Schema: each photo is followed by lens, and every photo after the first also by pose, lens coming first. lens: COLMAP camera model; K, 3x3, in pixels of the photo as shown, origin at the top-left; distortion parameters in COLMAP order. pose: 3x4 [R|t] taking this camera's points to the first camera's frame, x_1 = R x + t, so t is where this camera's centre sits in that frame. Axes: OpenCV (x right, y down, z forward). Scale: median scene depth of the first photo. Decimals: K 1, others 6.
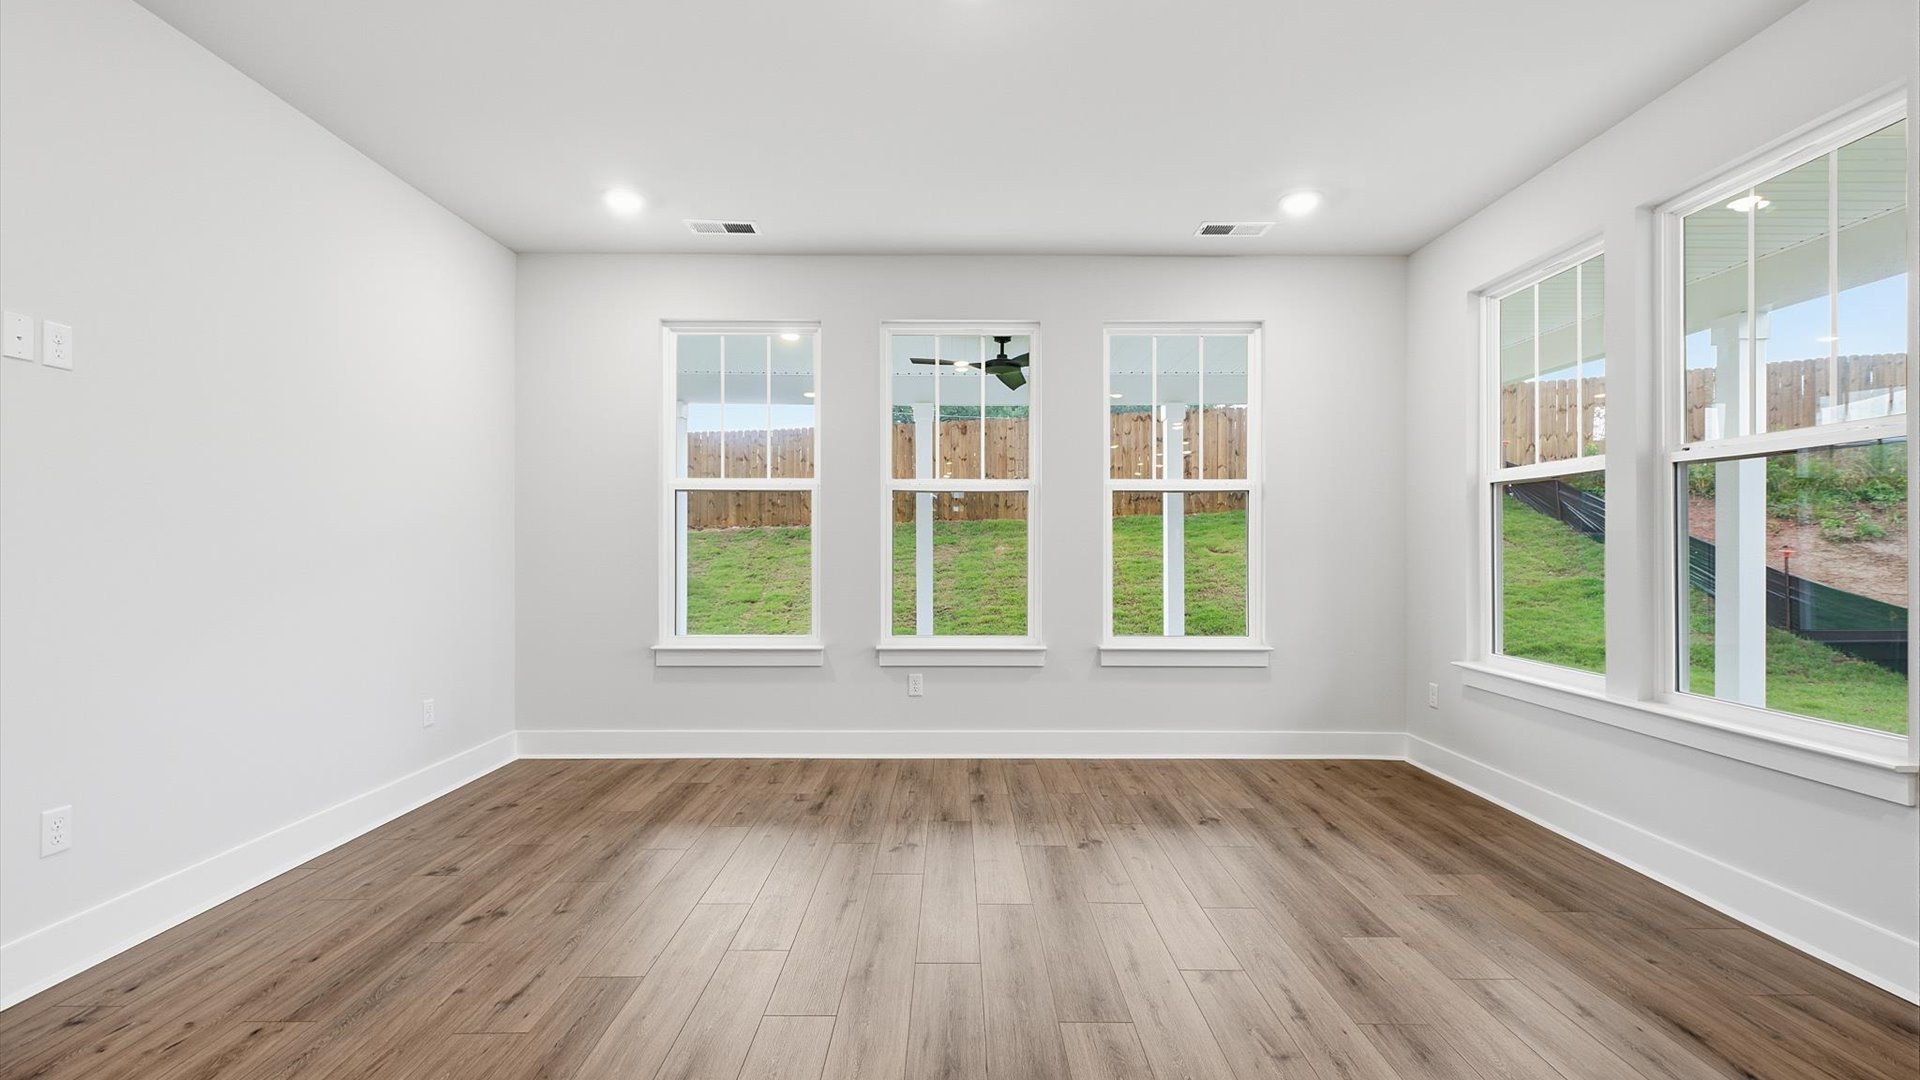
lens RADIAL K [[853.7, 0, 952.3], [0, 853.7, 534.1], [0, 0, 1]] dist [0.003464, -0.002938]
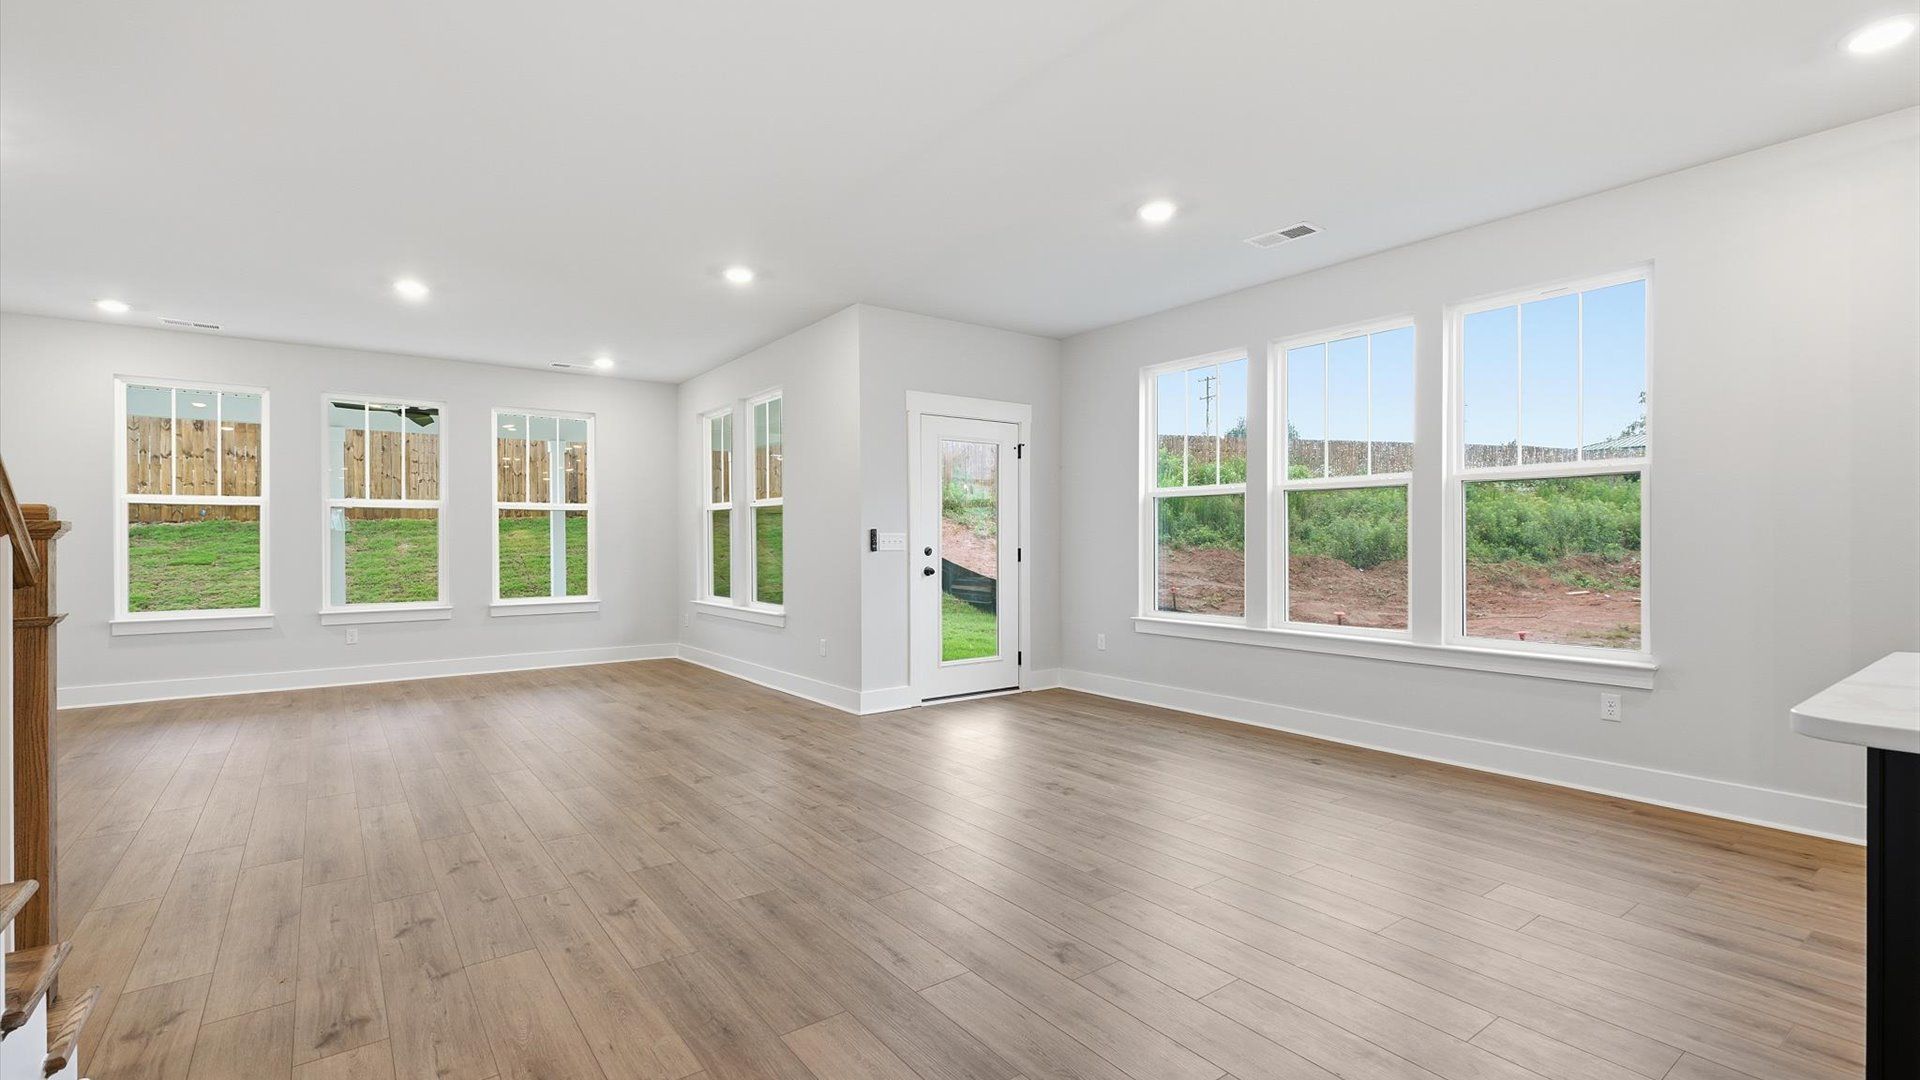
lens RADIAL K [[853.7, 0, 958.5], [0, 853.7, 546.6], [0, 0, 1]] dist [0.003464, -0.002938]
pose [[0.801891, -0.008050, 0.597416, -0.084958], [-0.002696, 0.999850, 0.017091, -0.009632], [-0.597464, -0.015316, 0.801749, -0.849429]]
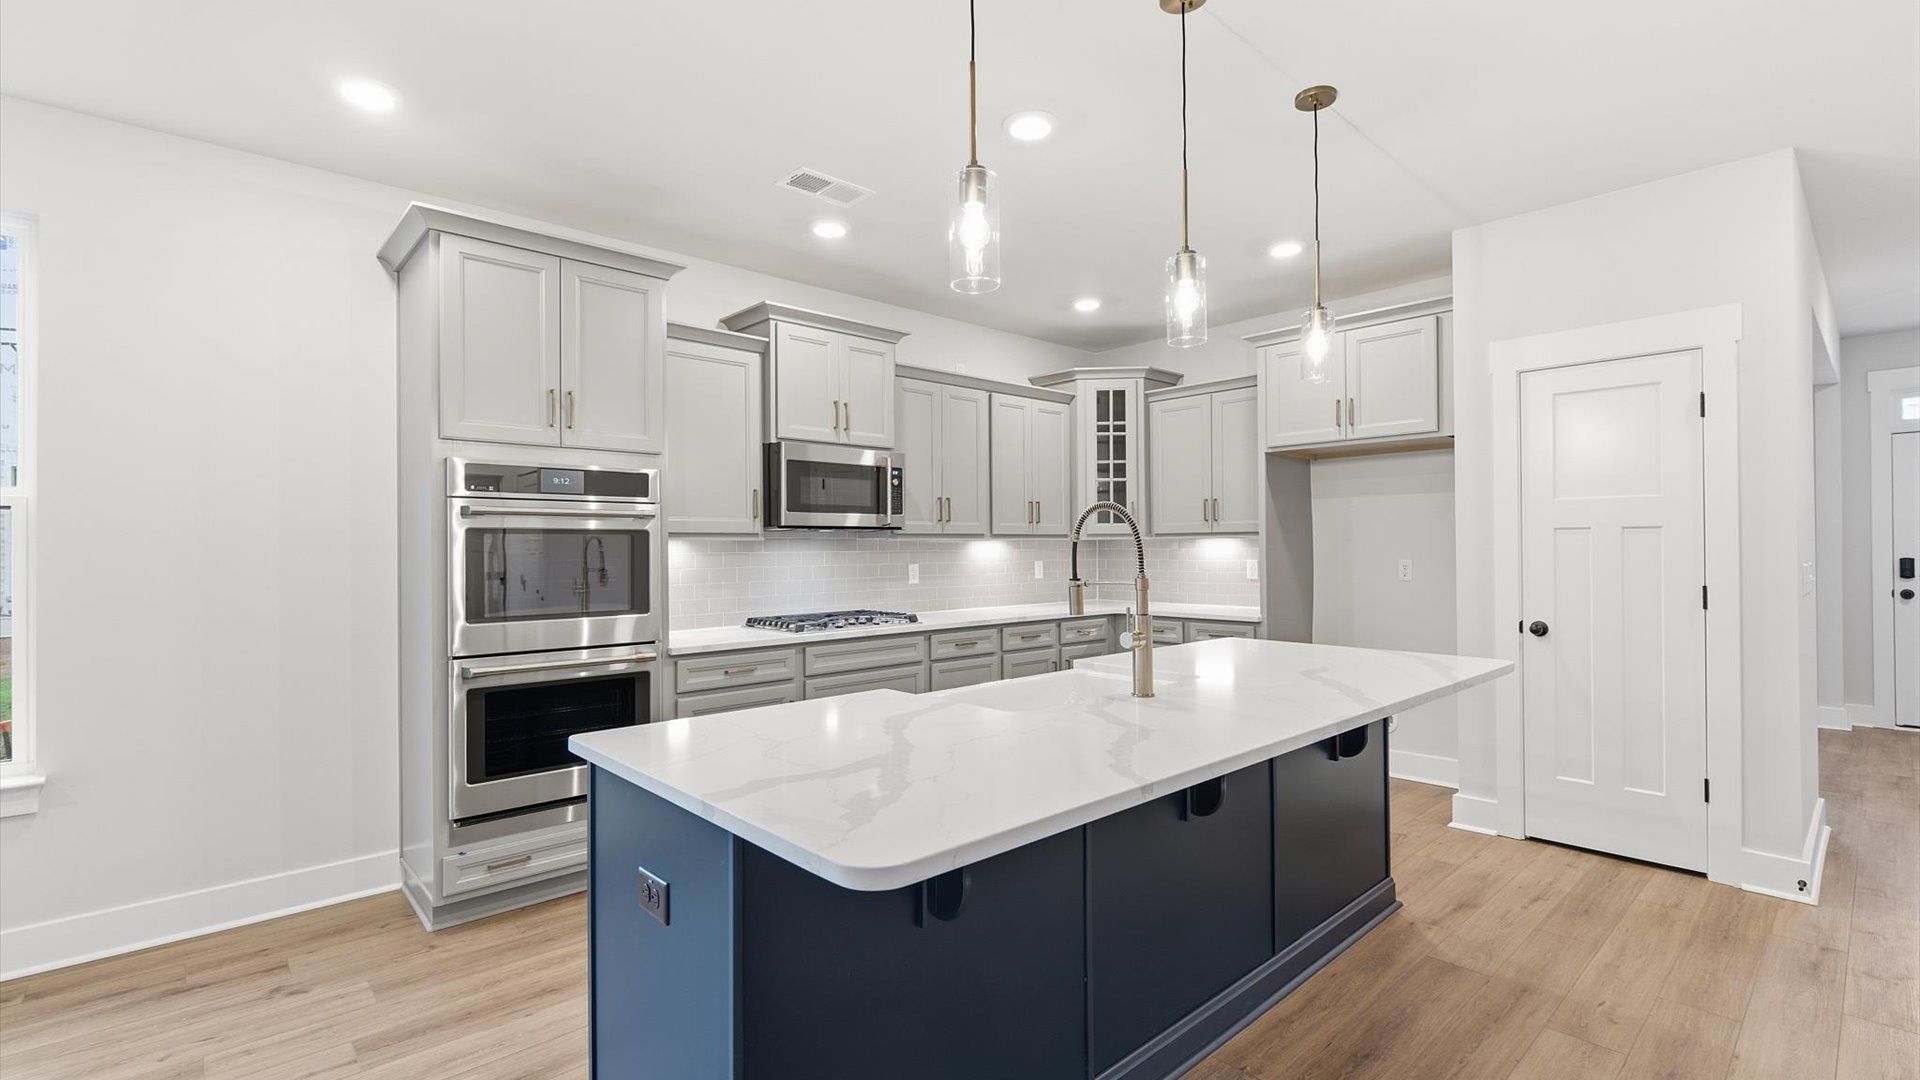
lens RADIAL K [[853.7, 0, 954.6], [0, 853.7, 542.4], [0, 0, 1]] dist [0.003464, -0.002938]
pose [[-0.676390, 0.006832, 0.736512, 0.075125], [-0.002784, 0.999926, -0.011832, -0.040748], [-0.736539, -0.010054, -0.676321, -0.659884]]
